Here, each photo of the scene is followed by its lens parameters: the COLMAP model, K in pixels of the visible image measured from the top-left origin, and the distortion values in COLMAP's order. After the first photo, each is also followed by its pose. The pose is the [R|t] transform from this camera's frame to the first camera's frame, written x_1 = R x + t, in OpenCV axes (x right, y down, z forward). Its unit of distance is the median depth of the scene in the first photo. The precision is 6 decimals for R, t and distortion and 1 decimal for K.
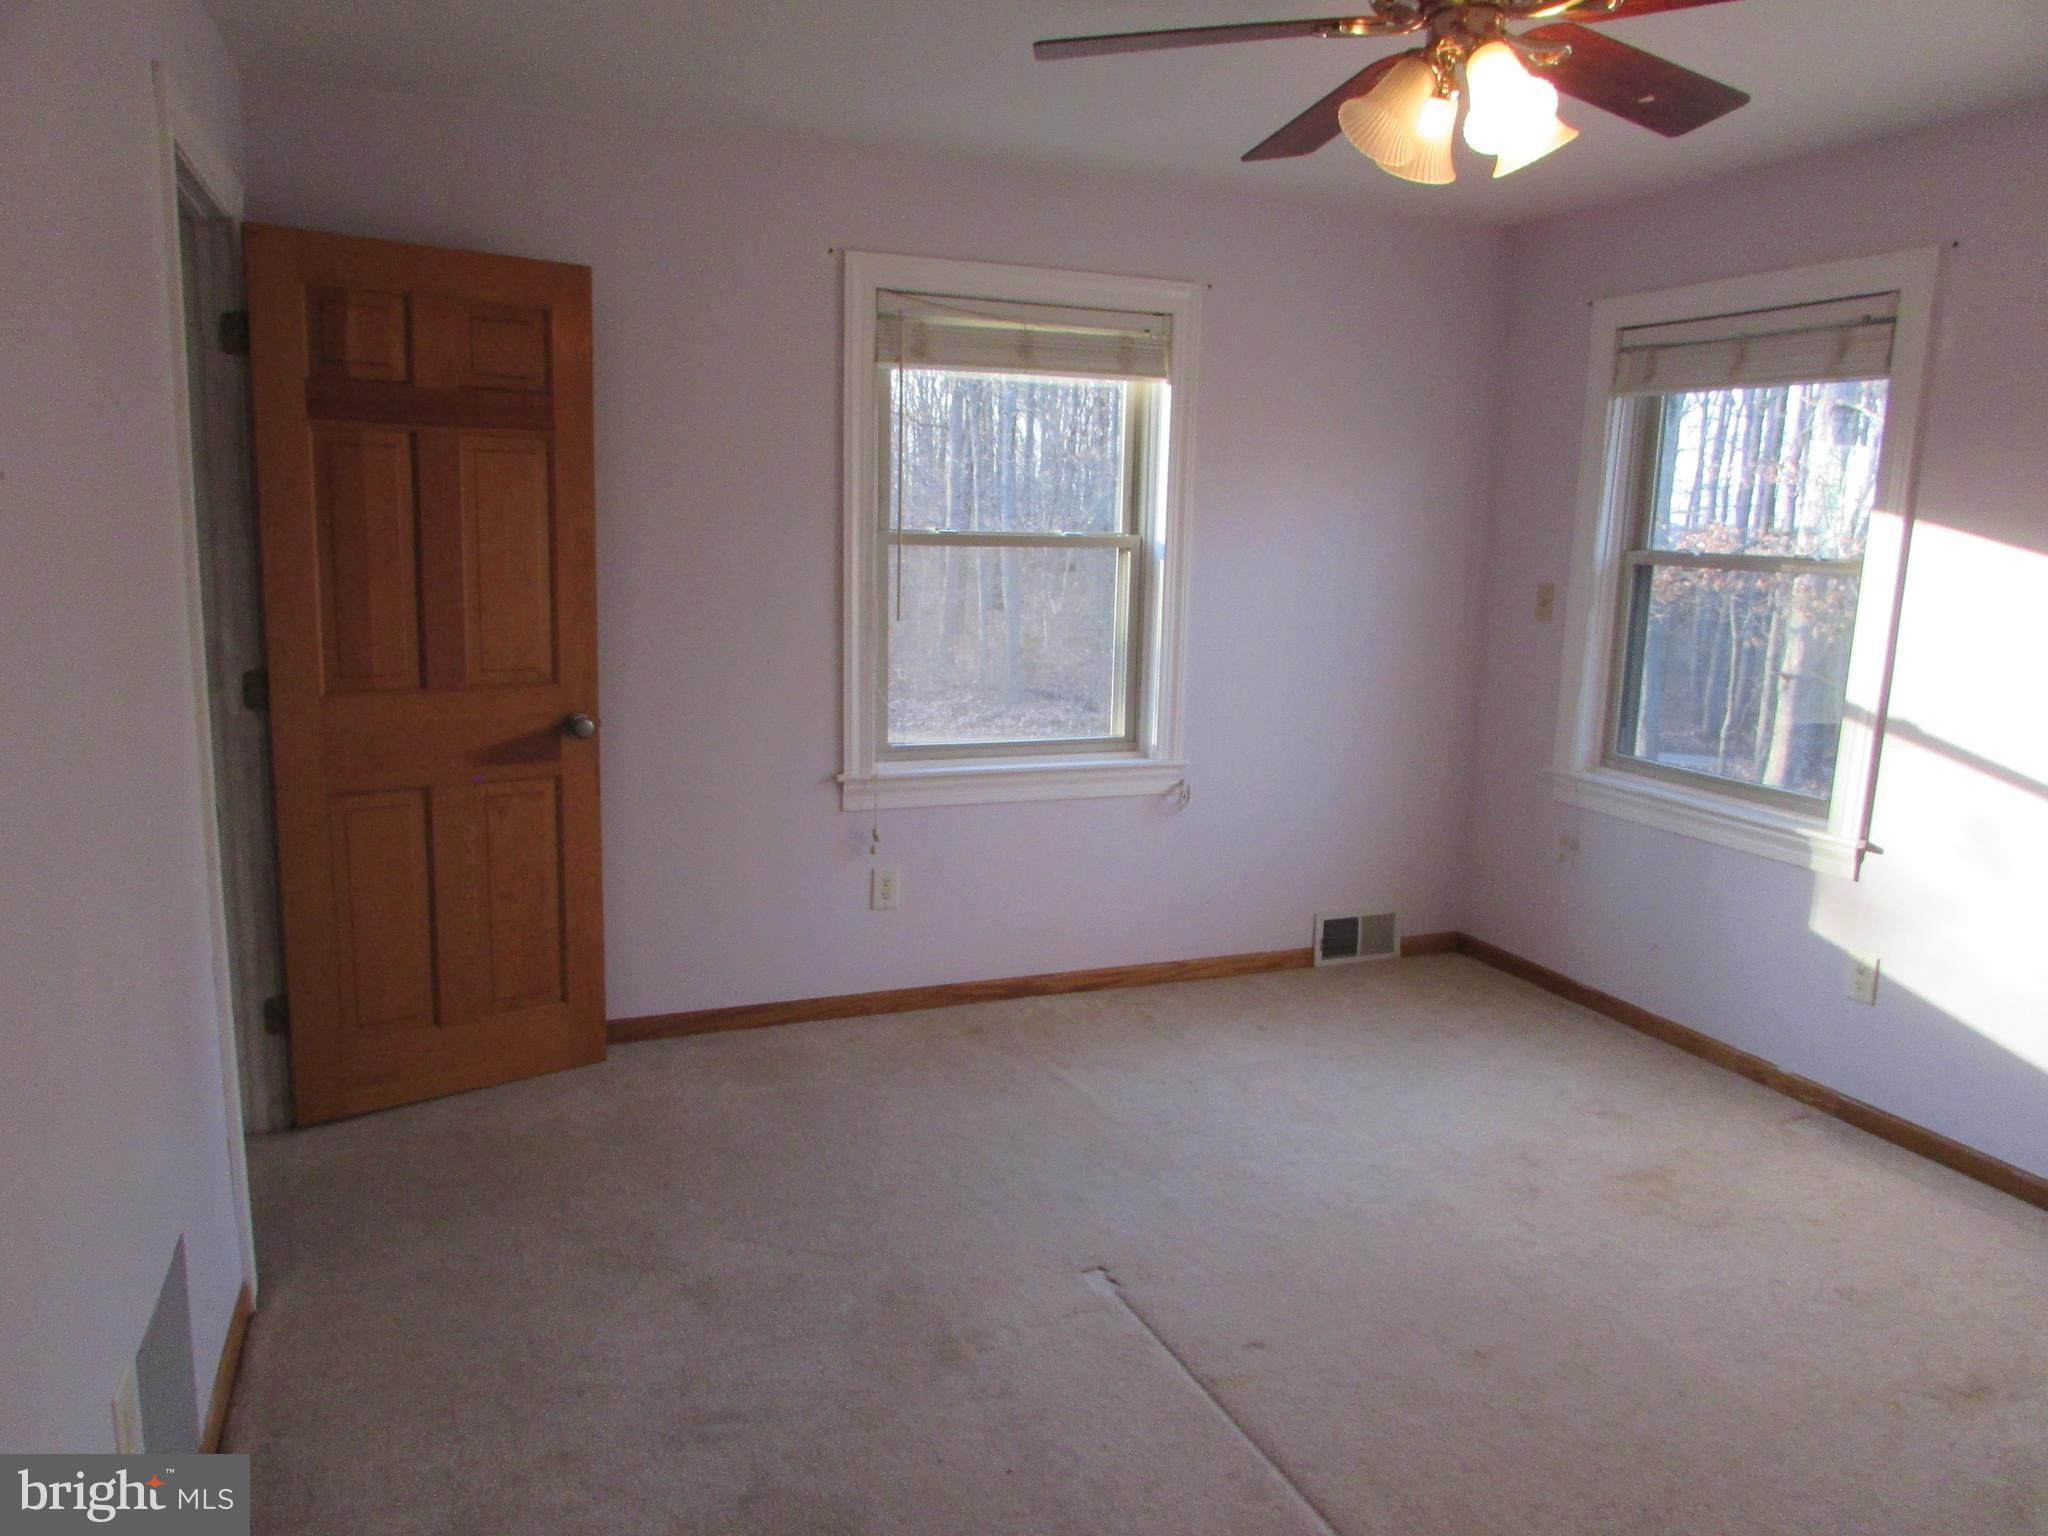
lens RADIAL K [[1423.5, 0, 1019.6], [0, 1423.5, 766.4], [0, 0, 1]] dist [-0.026905, 0.004752]
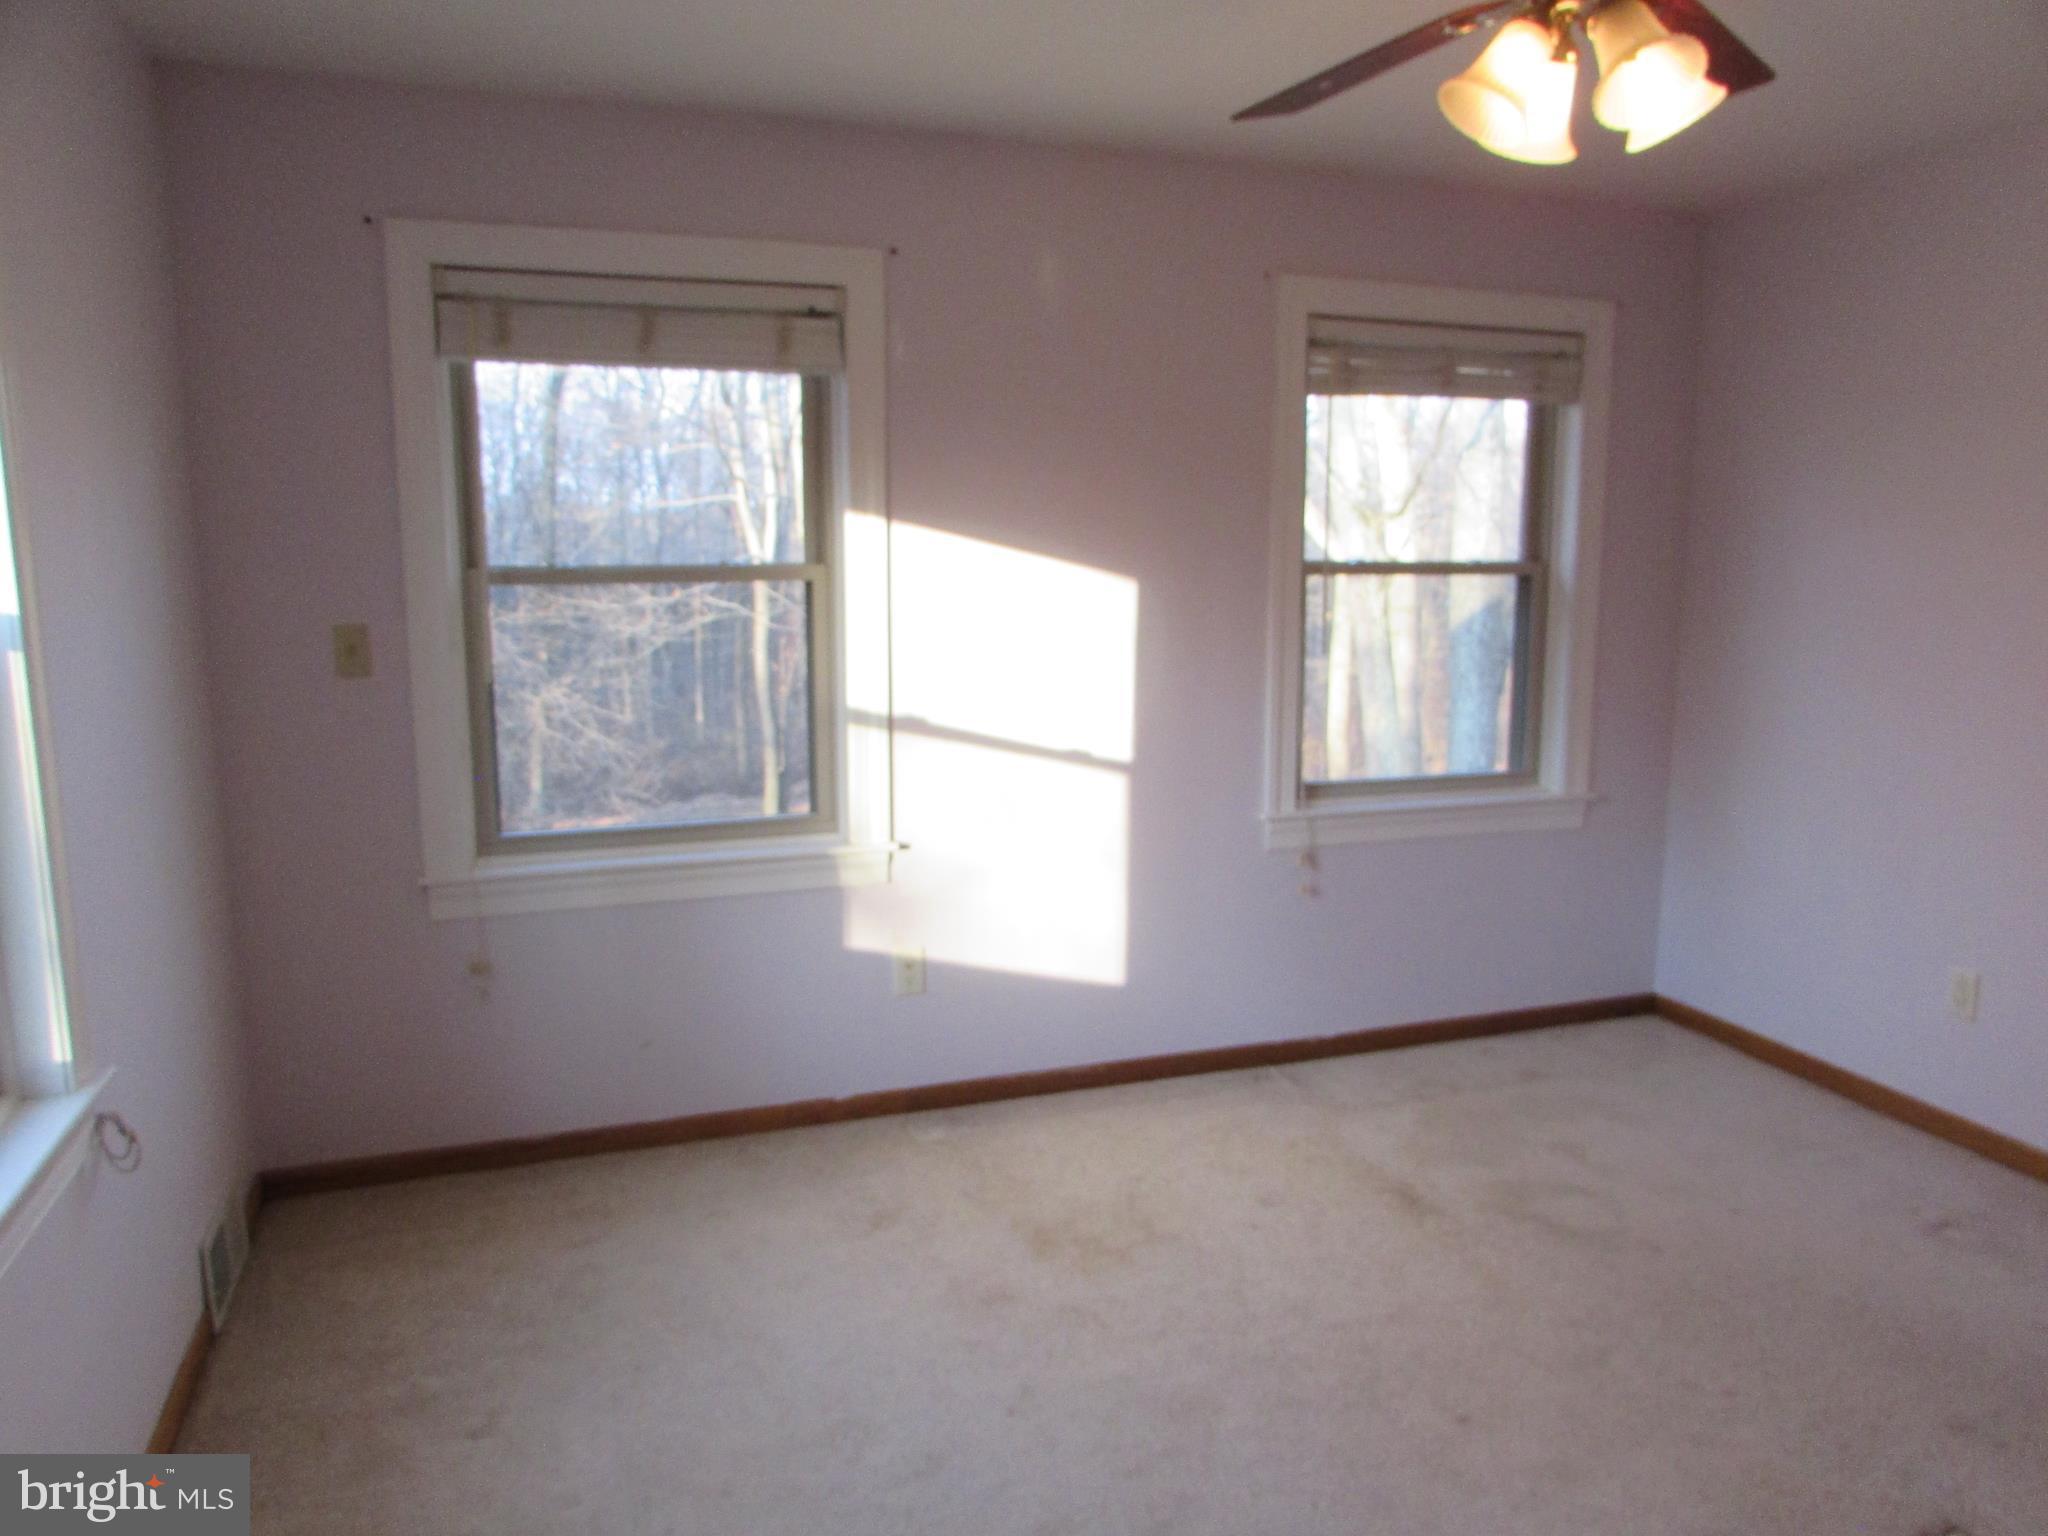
lens RADIAL K [[1423.5, 0, 1020.1], [0, 1423.5, 769.4], [0, 0, 1]] dist [-0.026905, 0.004752]
pose [[0.059623, -0.185349, 0.980862, -0.365865], [0.180627, 0.968393, 0.172013, -0.149611], [-0.981743, 0.166914, 0.091217, 0.785554]]
